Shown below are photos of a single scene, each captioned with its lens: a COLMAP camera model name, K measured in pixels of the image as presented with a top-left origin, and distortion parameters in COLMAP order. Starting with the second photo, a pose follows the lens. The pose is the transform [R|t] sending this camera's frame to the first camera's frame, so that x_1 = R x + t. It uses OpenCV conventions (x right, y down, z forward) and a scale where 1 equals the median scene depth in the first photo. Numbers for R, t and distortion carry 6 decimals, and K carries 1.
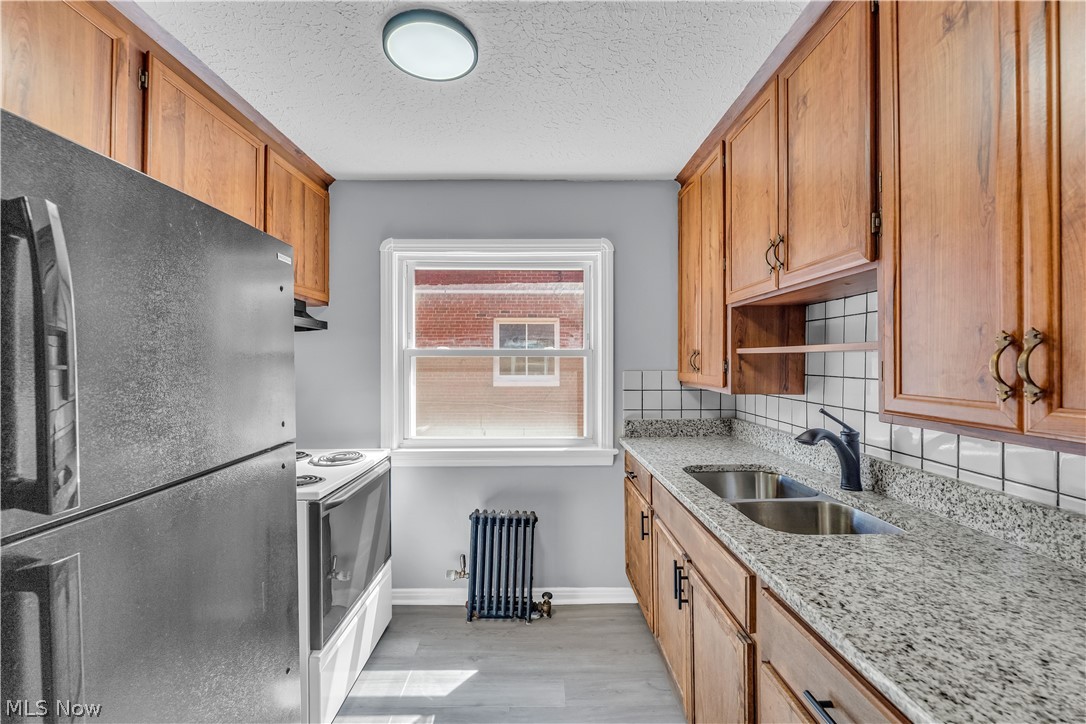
lens RADIAL K [[445.7, 0, 542.5], [0, 445.7, 363.9], [0, 0, 1]] dist [0.001016, -0.000558]
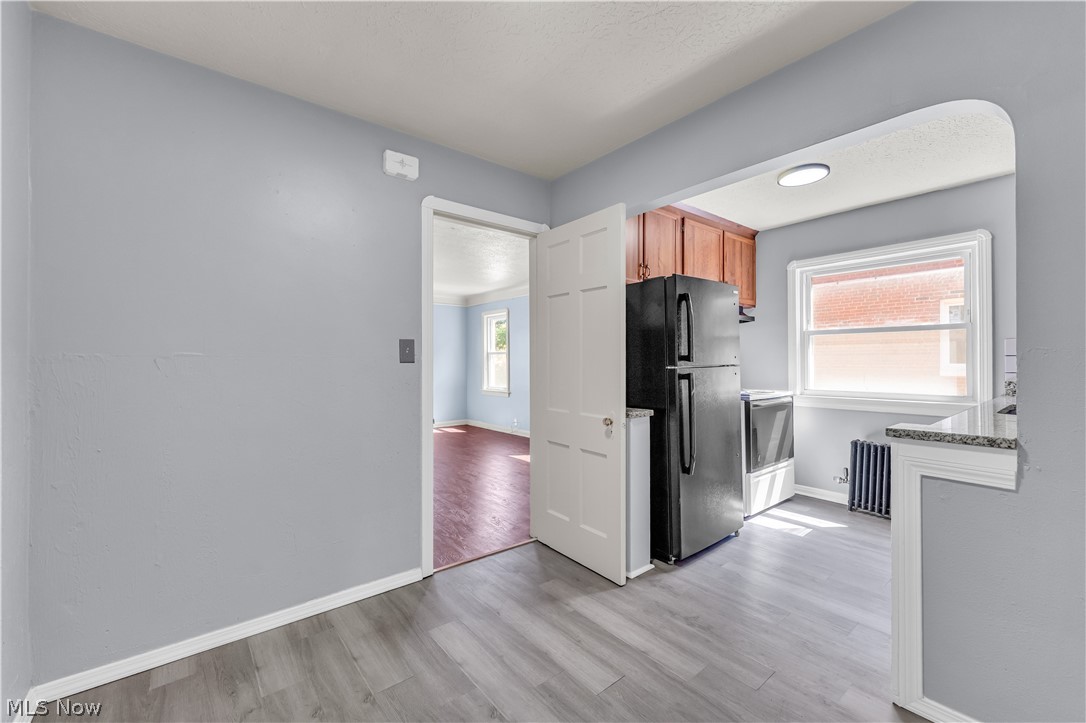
lens RADIAL K [[445.7, 0, 558.1], [0, 445.7, 356.0], [0, 0, 1]] dist [0.001016, -0.000558]
pose [[0.637956, -0.010004, -0.770008, 0.487096], [0.002388, 0.999937, -0.011013, 0.101655], [0.770069, 0.005187, 0.637940, -0.931591]]
